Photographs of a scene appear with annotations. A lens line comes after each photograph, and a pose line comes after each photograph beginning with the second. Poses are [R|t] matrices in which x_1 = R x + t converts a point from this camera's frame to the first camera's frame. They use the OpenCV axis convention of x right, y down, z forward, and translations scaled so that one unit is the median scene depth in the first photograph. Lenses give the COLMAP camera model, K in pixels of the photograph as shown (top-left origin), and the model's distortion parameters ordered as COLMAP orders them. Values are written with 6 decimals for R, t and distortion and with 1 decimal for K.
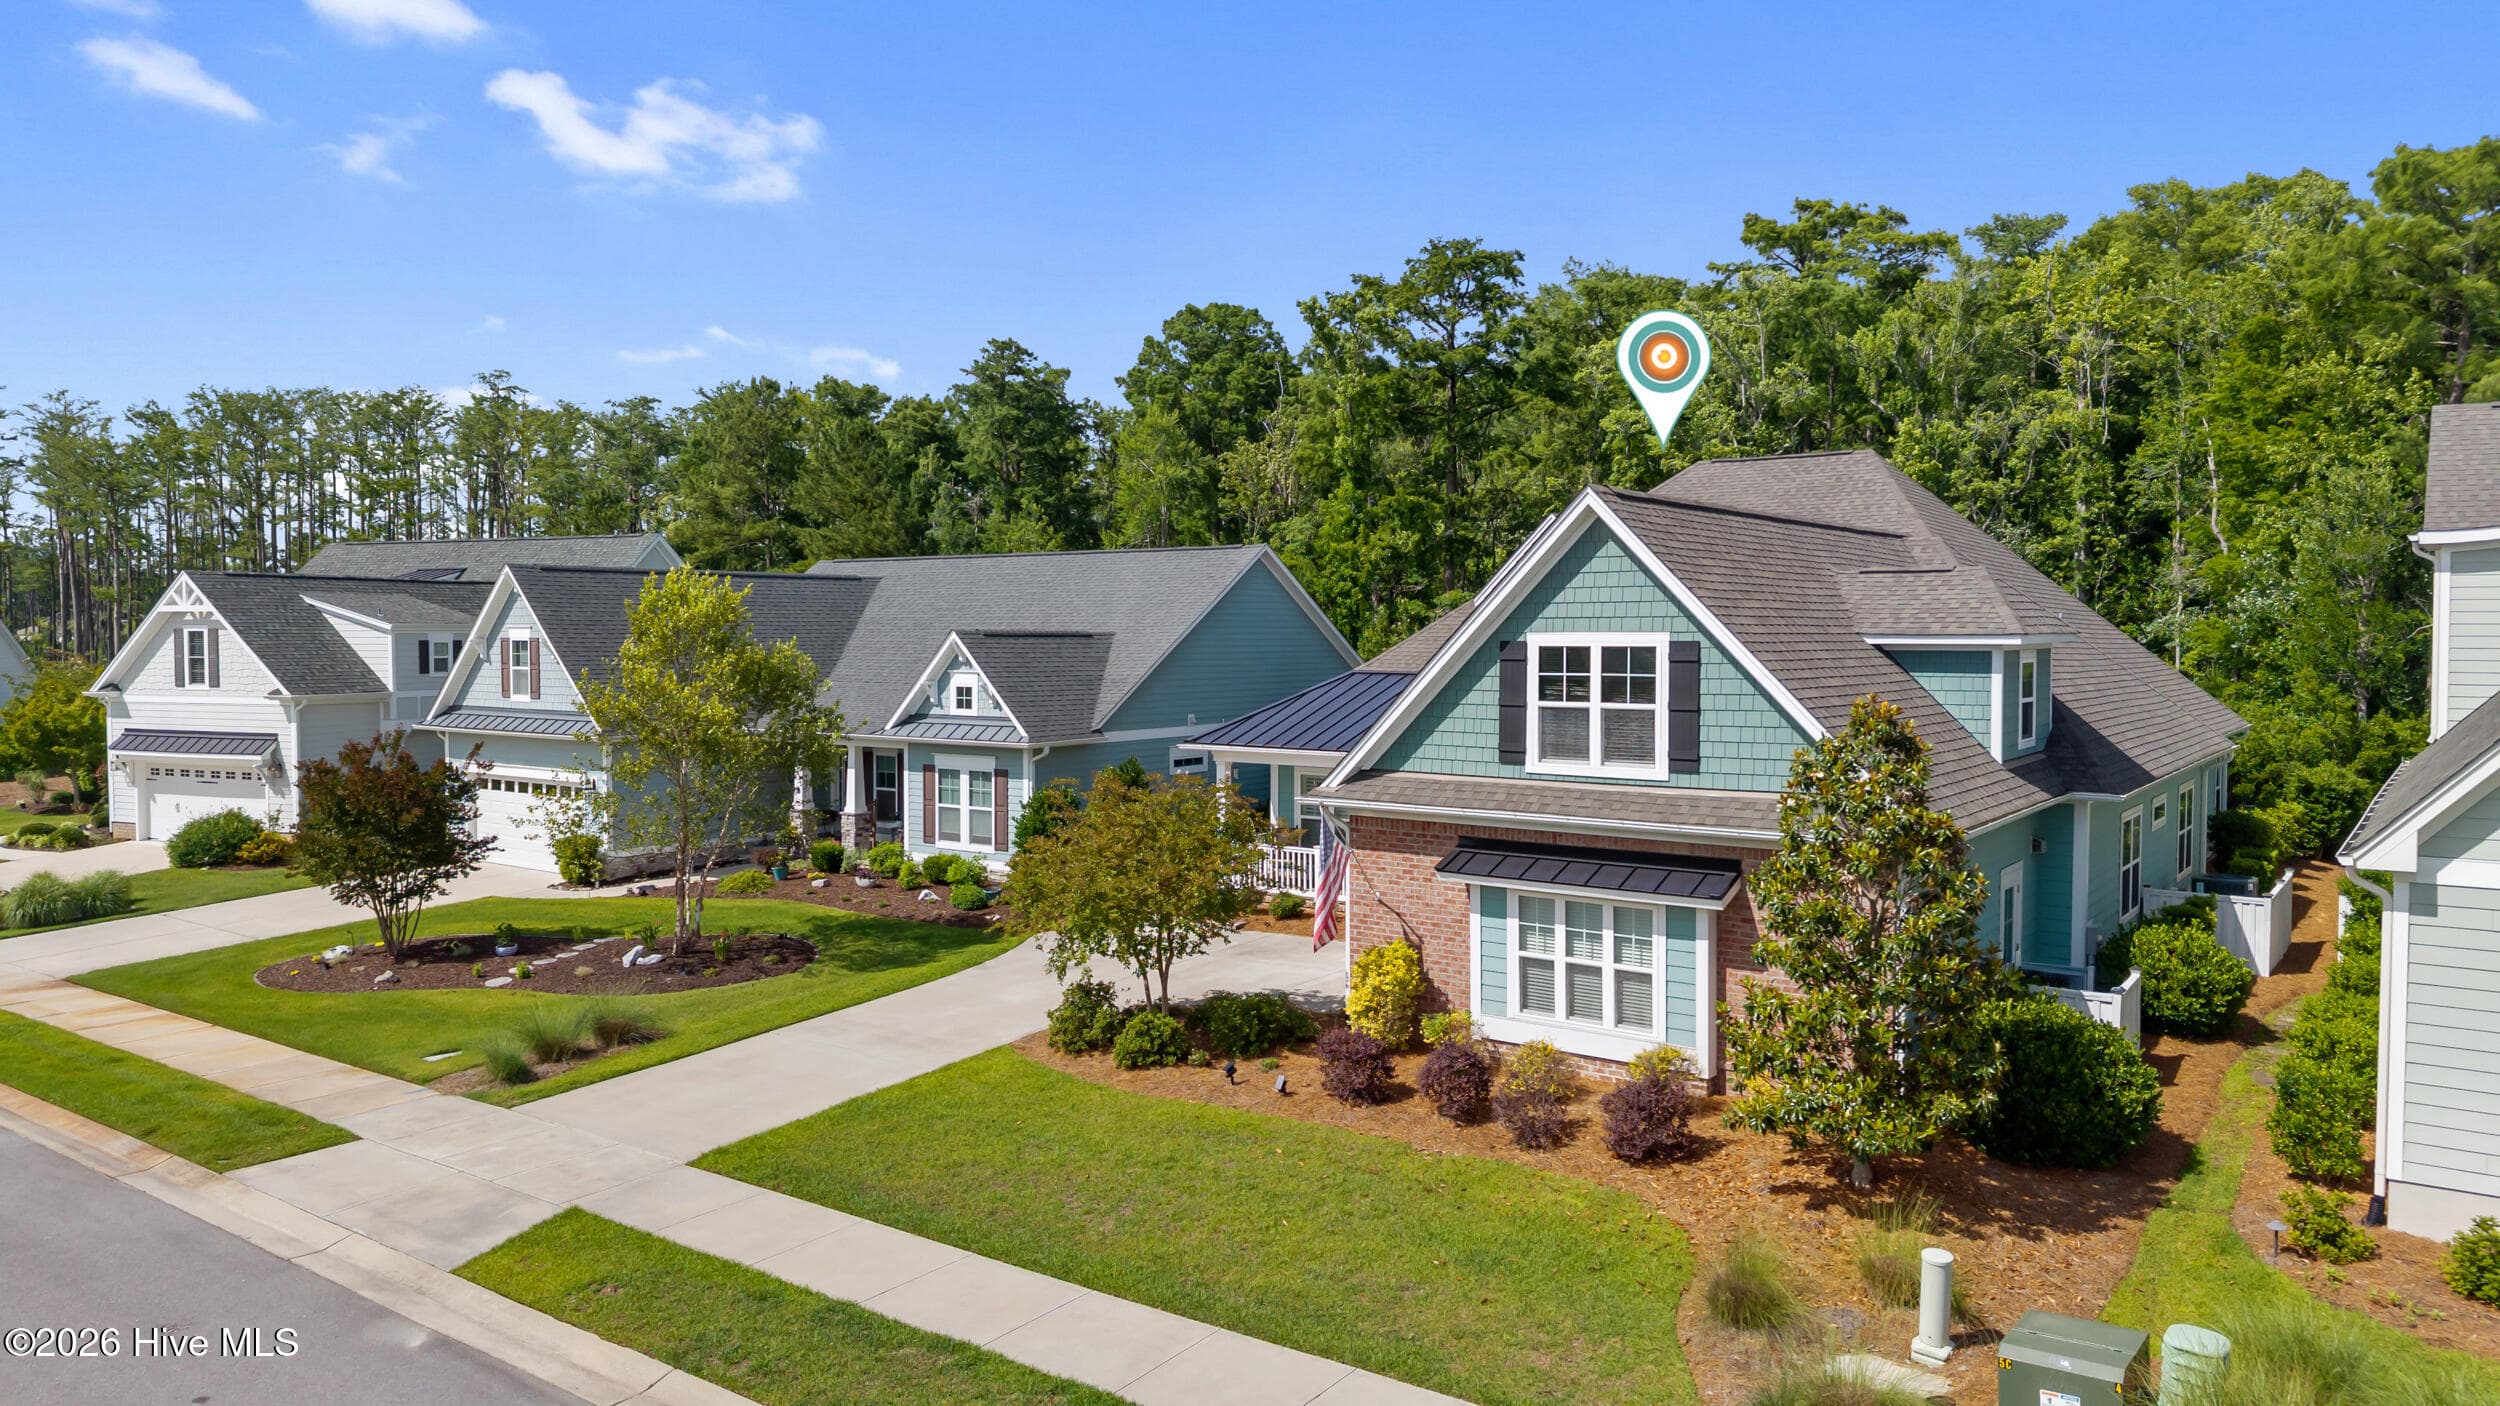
lens RADIAL K [[1641.7, 0, 1251.6], [0, 1641.7, 715.1], [0, 0, 1]] dist [0.086398, -0.116014]
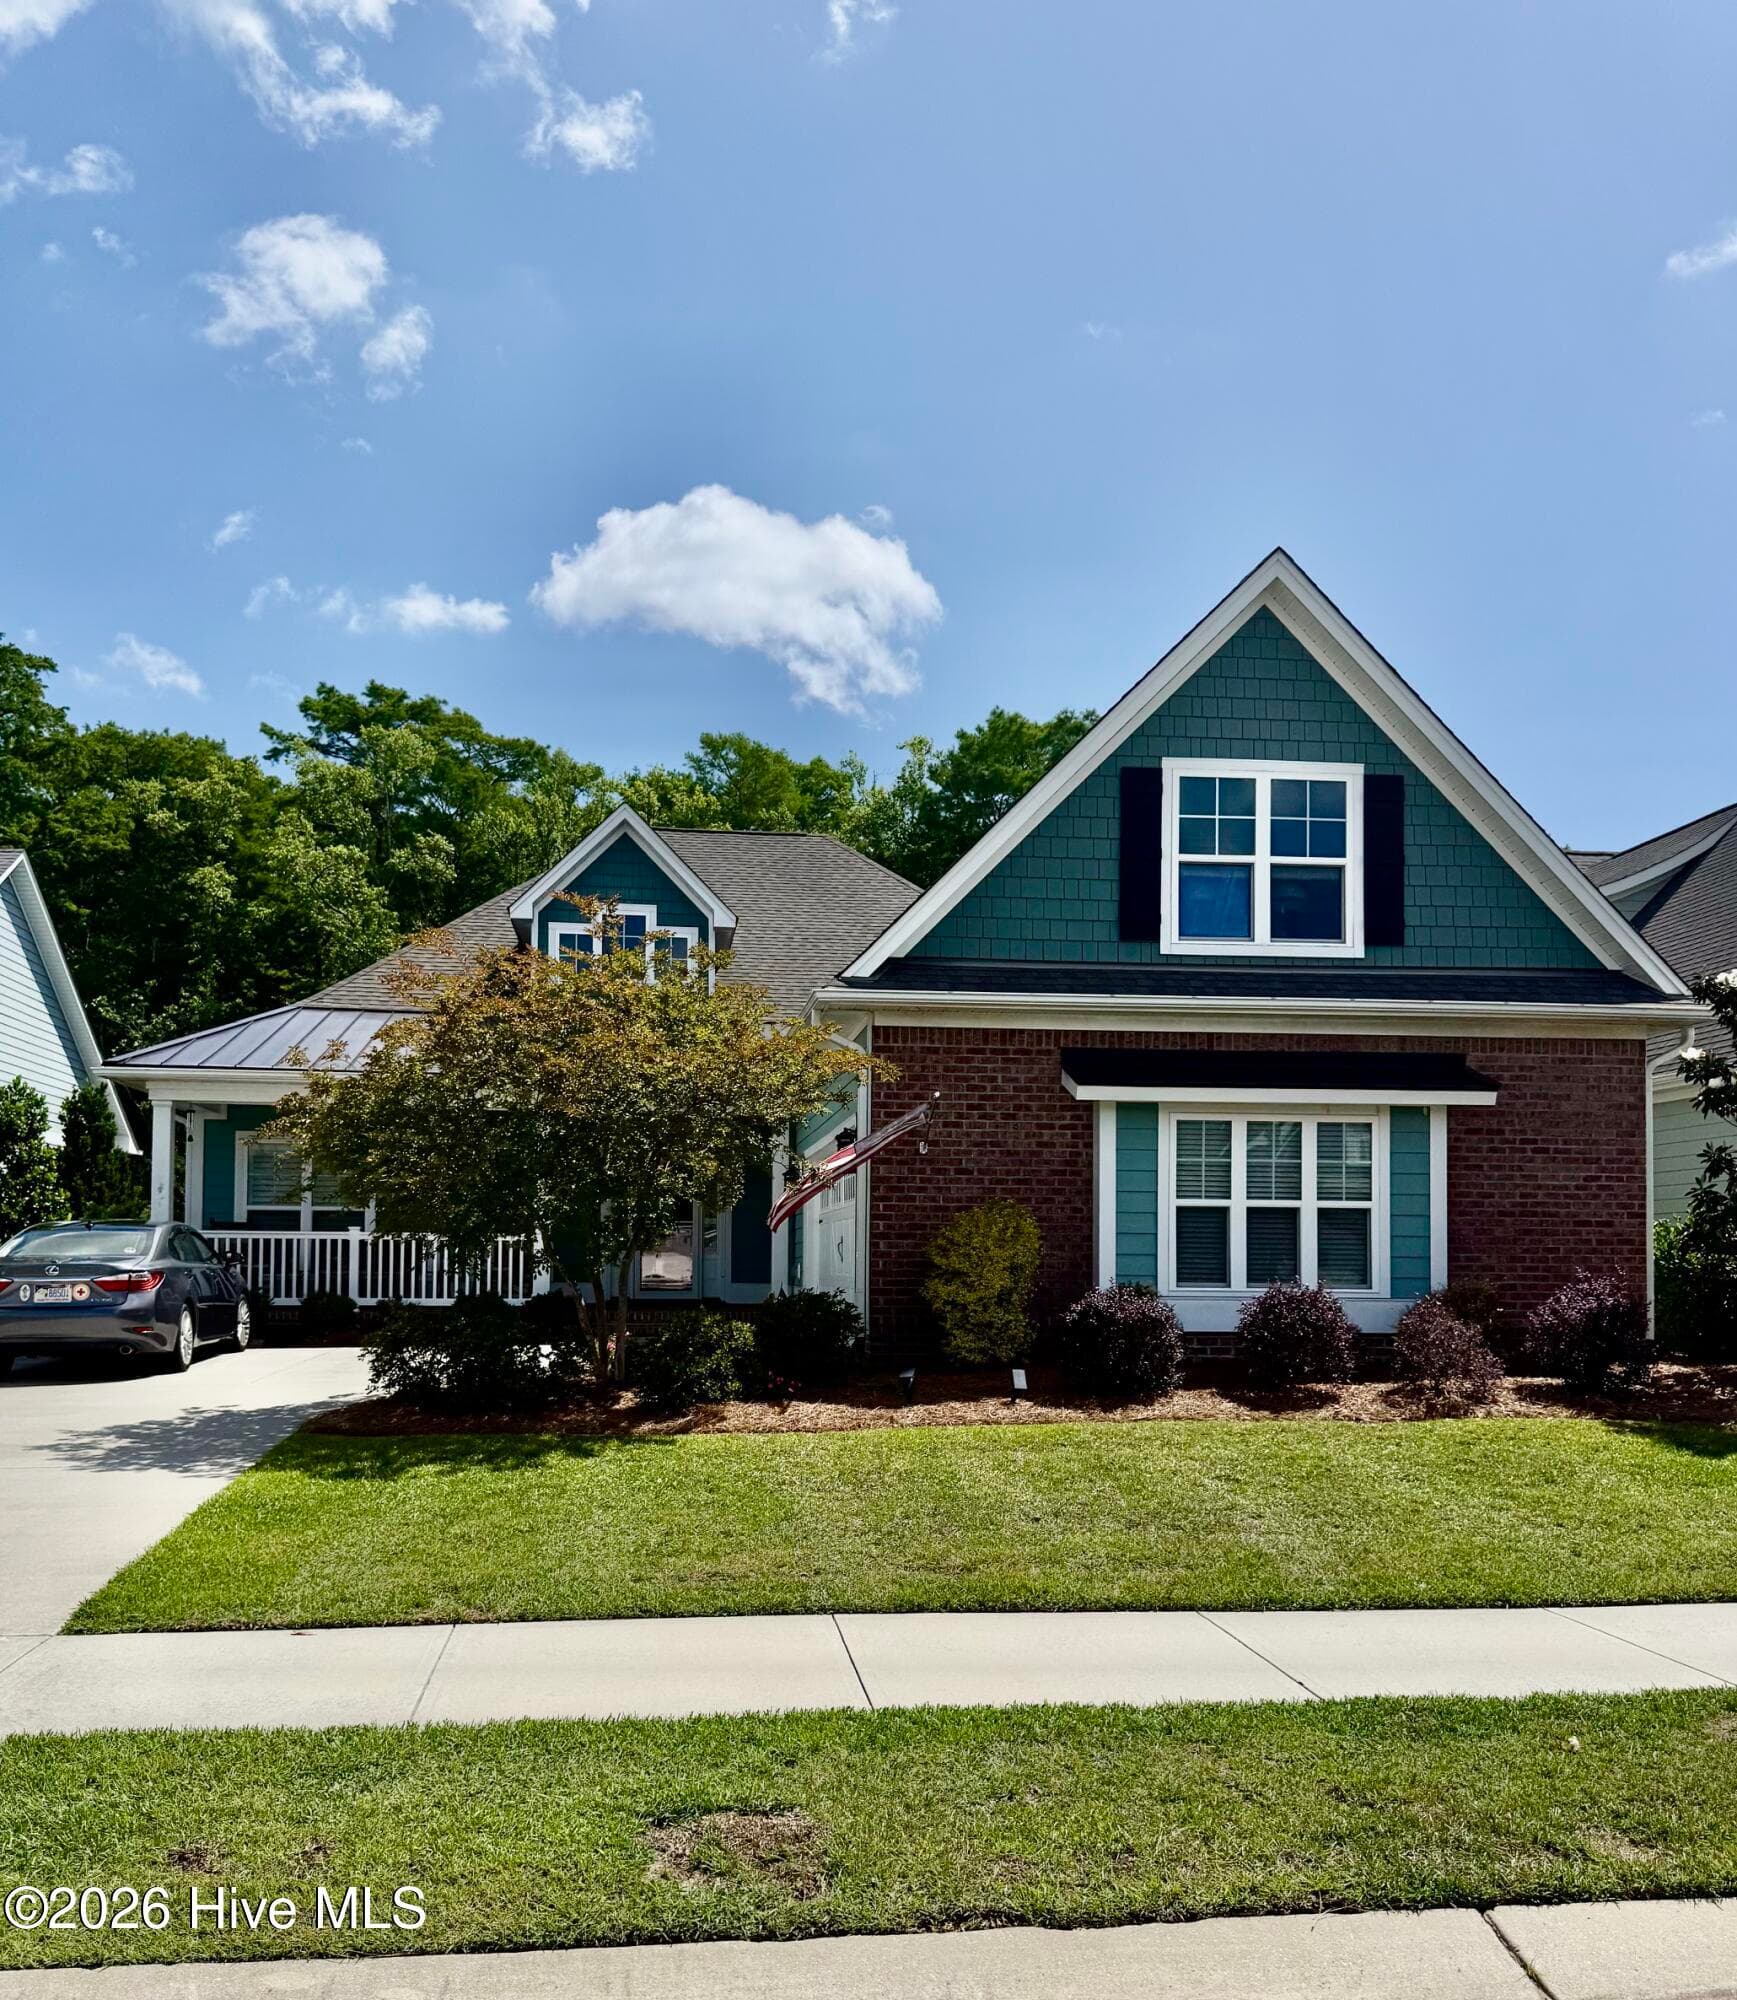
lens RADIAL K [[1678.0, 0, 835.7], [0, 1678.0, 1226.0], [0, 0, 1]] dist [0.151835, -0.278039]
pose [[0.731324, 0.022212, 0.681668, -0.434106], [0.026736, 0.997768, -0.061196, 0.194125], [-0.681506, 0.062979, 0.729098, 0.573535]]
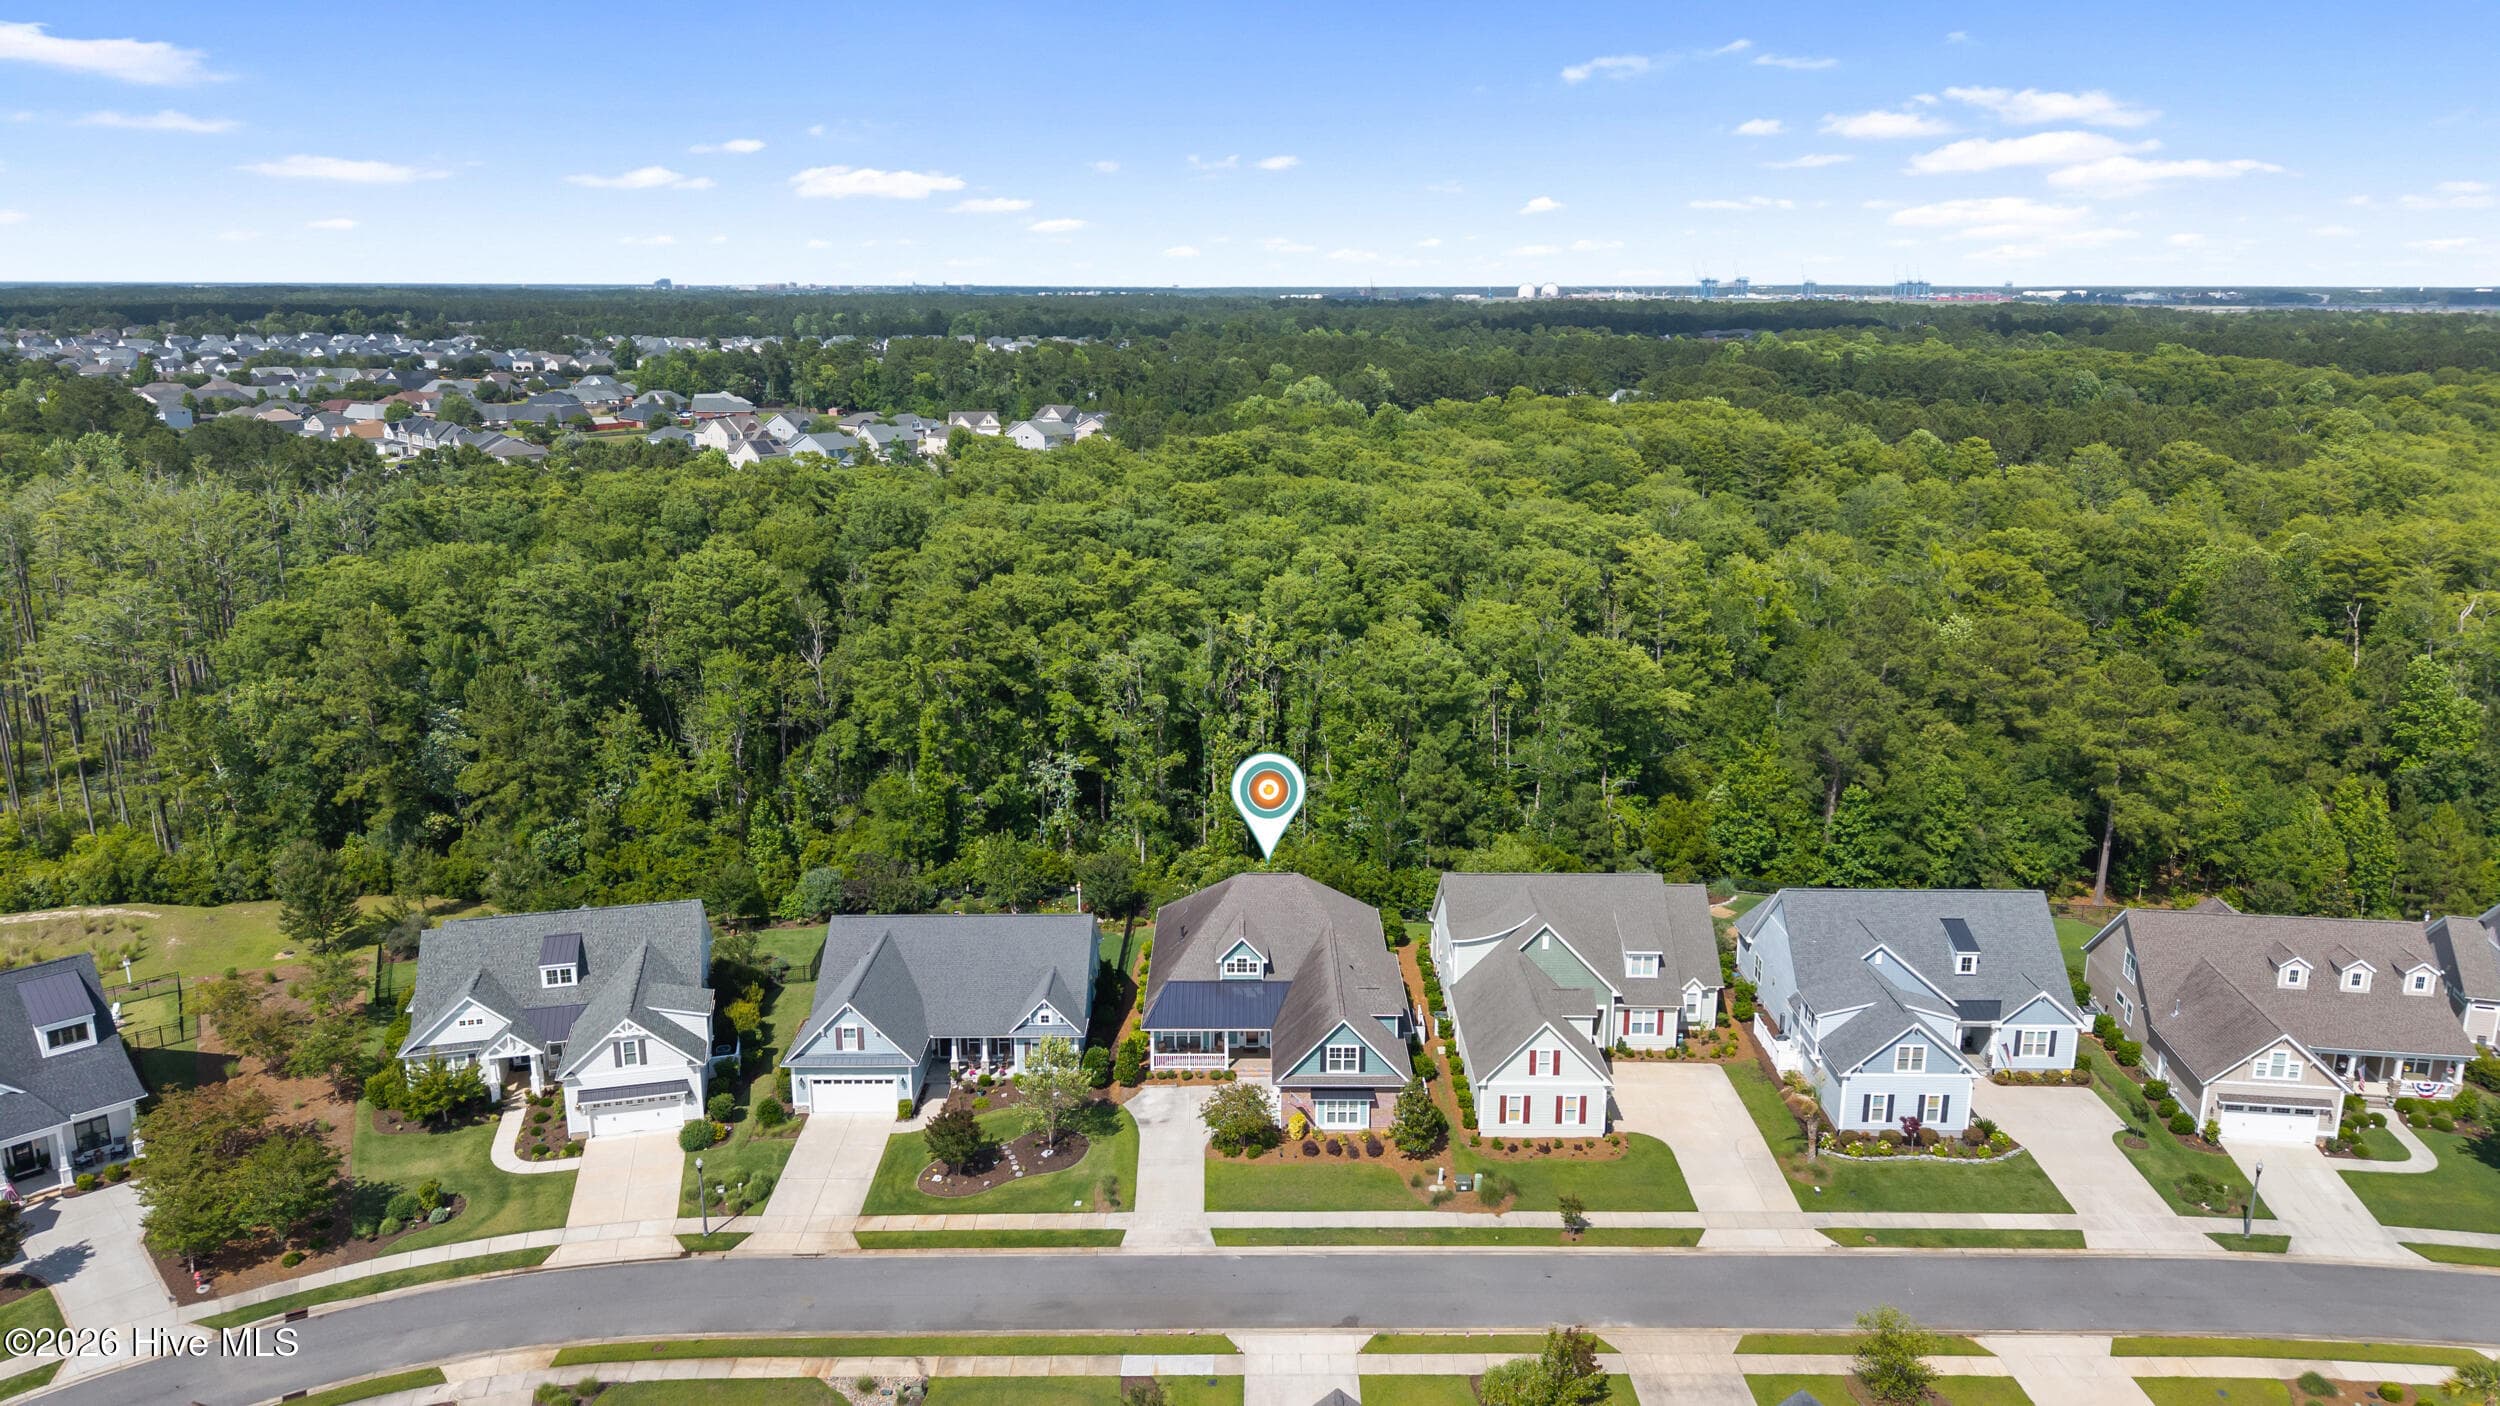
lens RADIAL K [[1621.7, 0, 1250.0], [0, 1621.7, 703.0], [0, 0, 1]] dist [0.040113, -0.042688]
pose [[0.804565, -0.141883, 0.576667, -2.473814], [0.029492, 0.979389, 0.199820, -1.891155], [-0.593132, -0.143761, 0.792166, -2.313909]]
